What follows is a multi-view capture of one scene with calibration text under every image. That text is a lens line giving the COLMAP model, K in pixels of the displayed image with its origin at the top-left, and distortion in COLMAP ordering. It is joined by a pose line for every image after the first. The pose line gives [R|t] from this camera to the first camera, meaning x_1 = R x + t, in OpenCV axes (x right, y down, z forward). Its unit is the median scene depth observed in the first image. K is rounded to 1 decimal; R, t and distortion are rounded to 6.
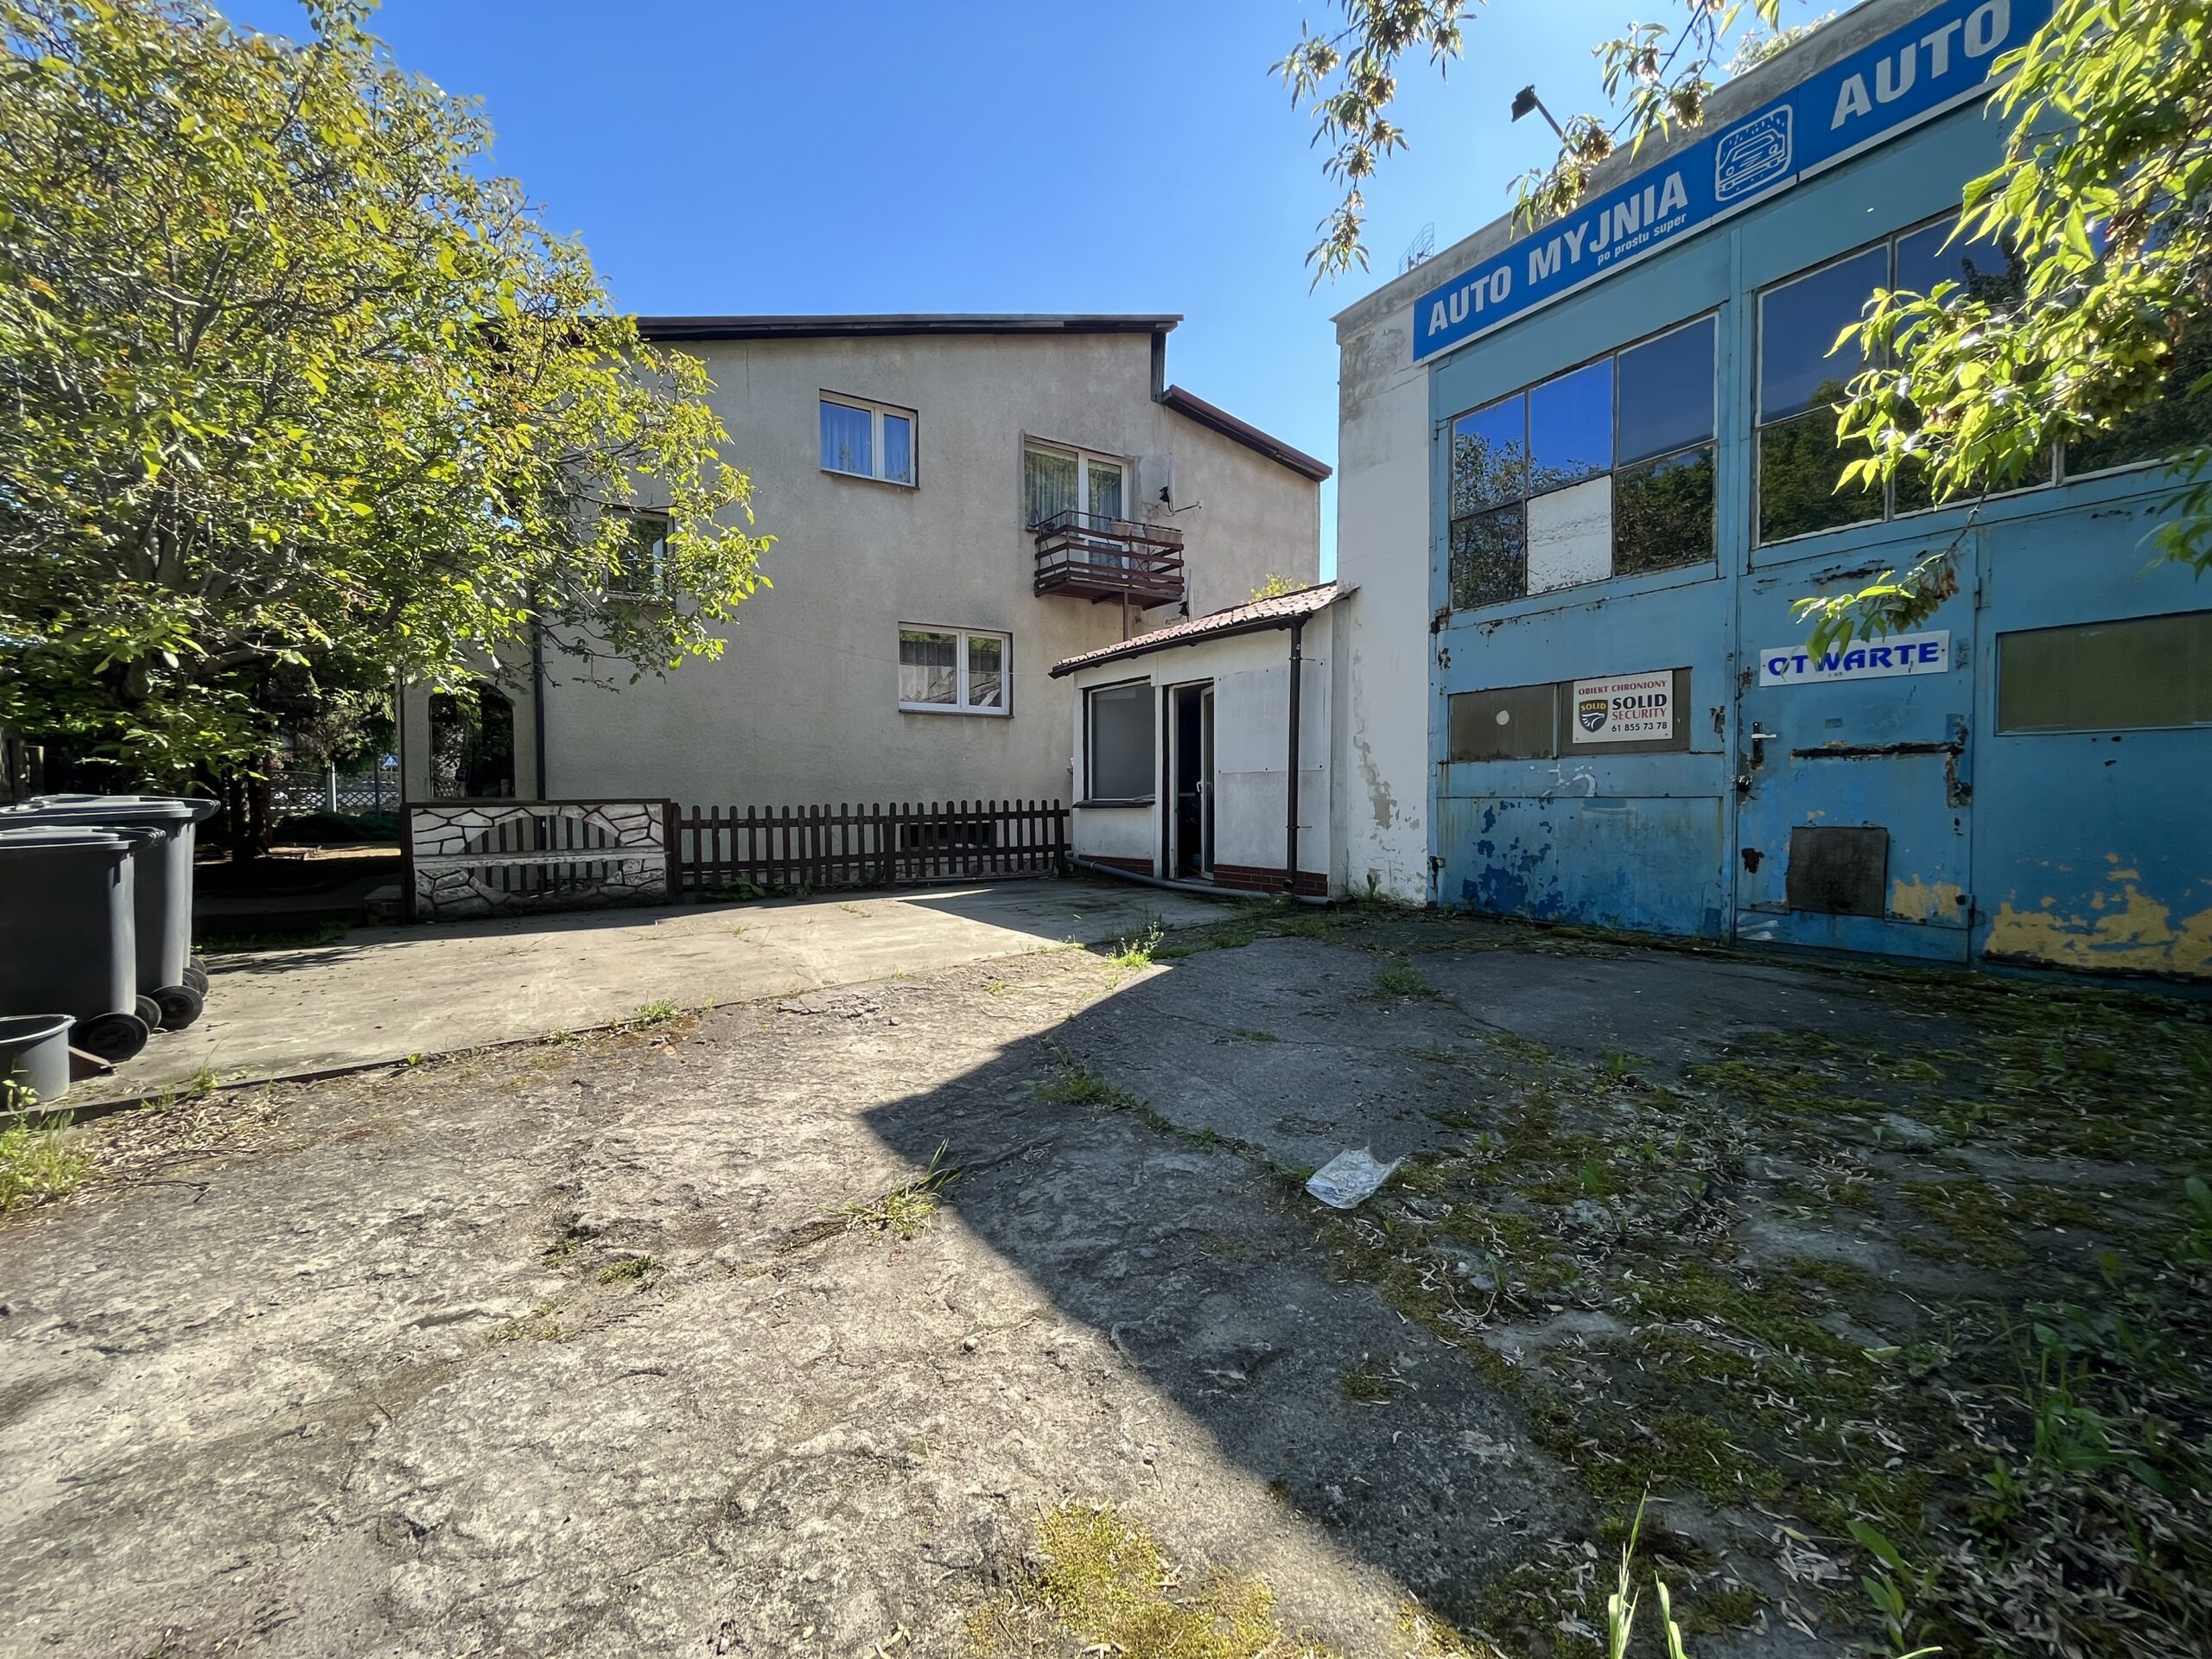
lens RADIAL K [[881.8, 0, 1106.0], [0, 881.8, 829.5], [0, 0, 1]] dist [-0.007164, 0.000852]
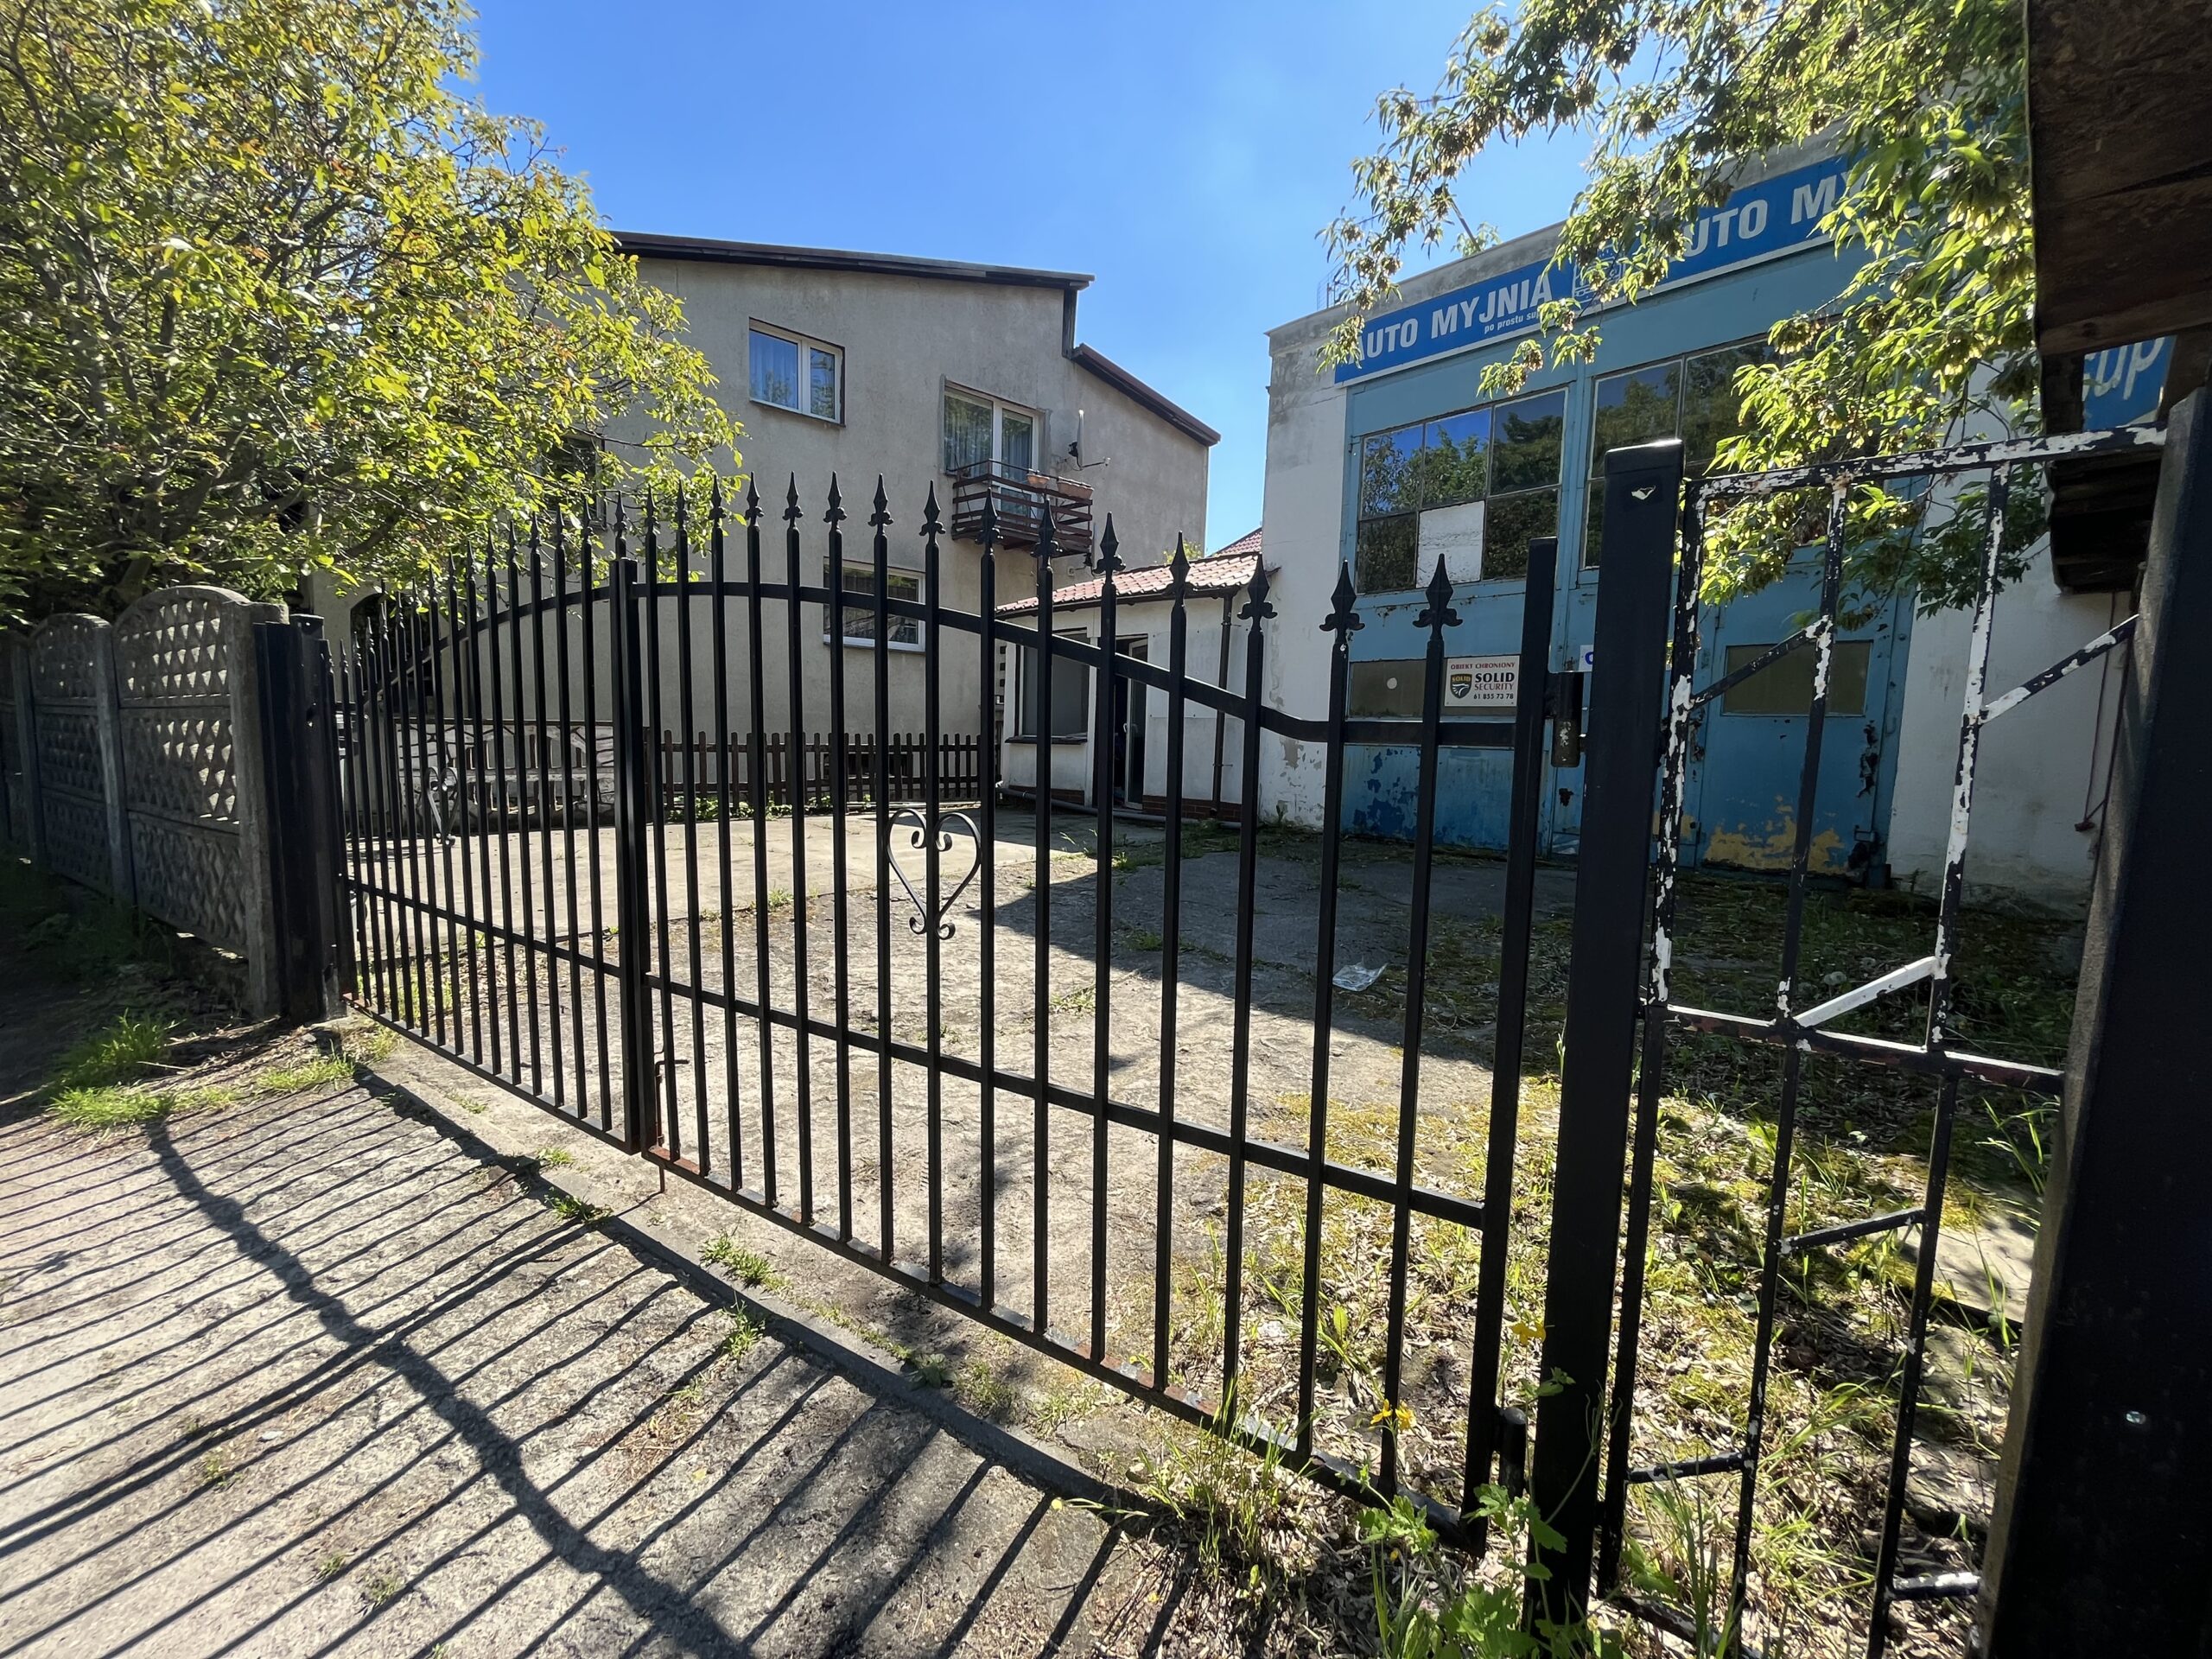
lens RADIAL K [[881.8, 0, 1106.0], [0, 881.8, 829.5], [0, 0, 1]] dist [-0.007164, 0.000852]
pose [[0.983753, 0.014097, 0.178975, -0.123985], [-0.026661, 0.997330, 0.067989, 0.005779], [-0.177538, -0.071657, 0.981502, -0.131688]]
